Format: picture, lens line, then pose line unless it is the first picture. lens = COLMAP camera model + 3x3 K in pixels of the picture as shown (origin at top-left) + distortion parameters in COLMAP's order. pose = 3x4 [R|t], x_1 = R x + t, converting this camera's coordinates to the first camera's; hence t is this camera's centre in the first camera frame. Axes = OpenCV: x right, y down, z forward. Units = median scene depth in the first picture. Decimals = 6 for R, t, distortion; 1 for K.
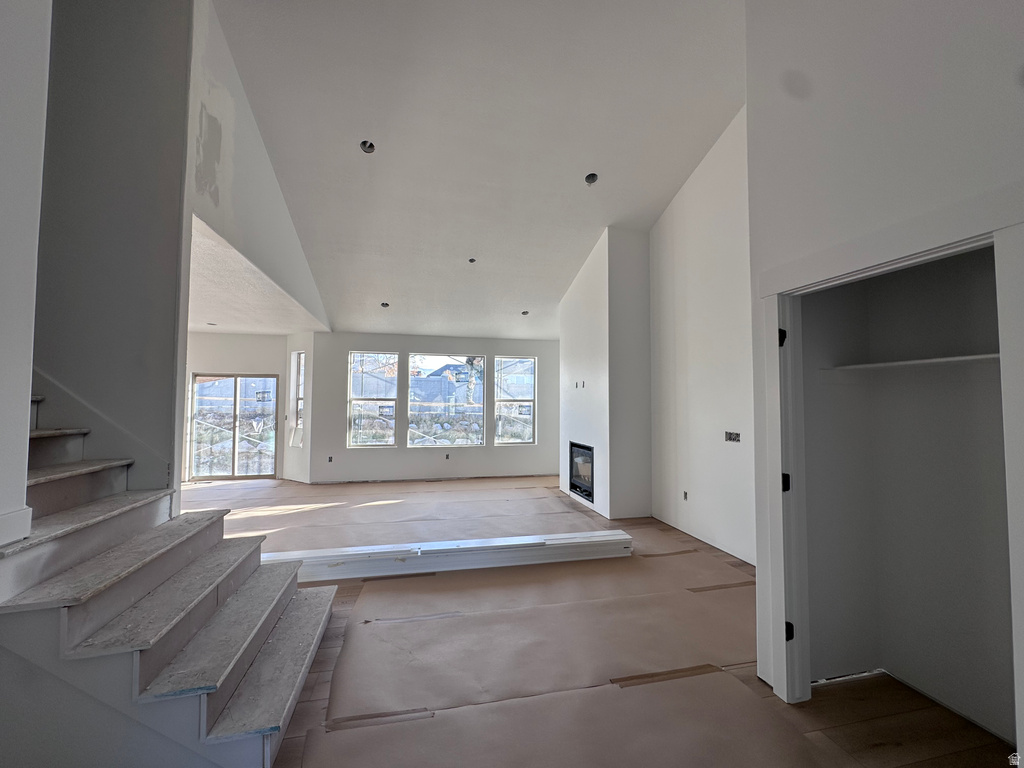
lens RADIAL K [[413.2, 0, 509.1], [0, 413.2, 386.2], [0, 0, 1]] dist [-0.008625, 0.000285]
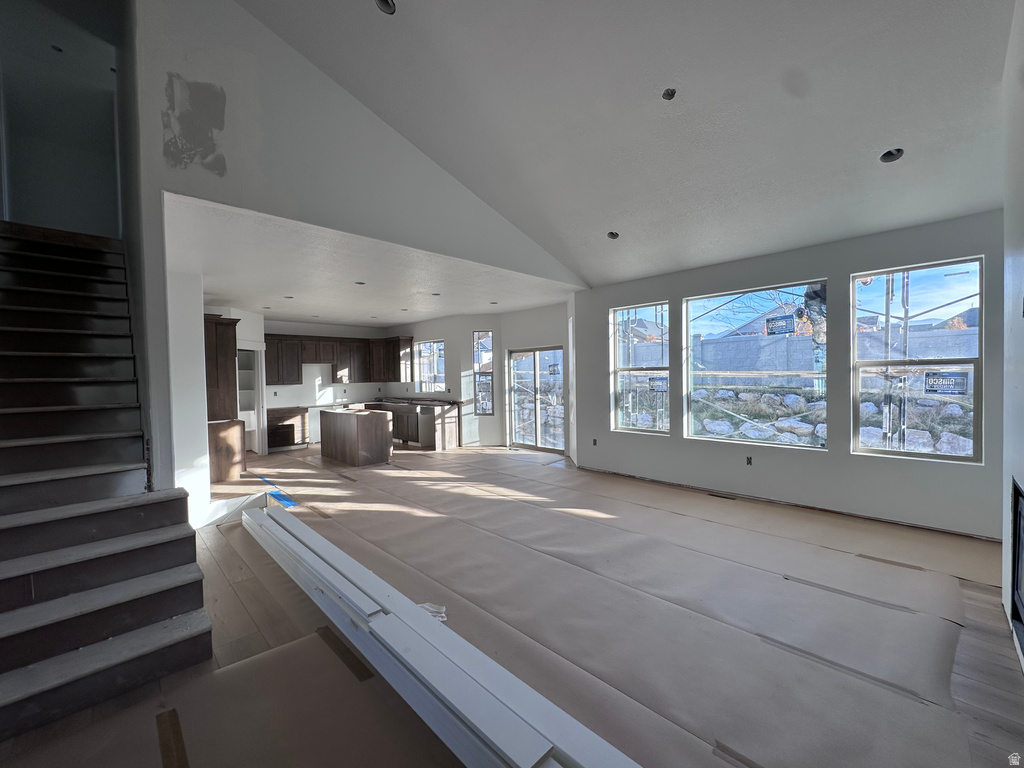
lens RADIAL K [[413.2, 0, 511.5], [0, 413.2, 383.2], [0, 0, 1]] dist [-0.008625, 0.000285]
pose [[0.524858, 0.000332, -0.851190, 0.181938], [0.053470, 0.998012, 0.033360, 0.020058], [0.849509, -0.063023, 0.523797, 0.407661]]
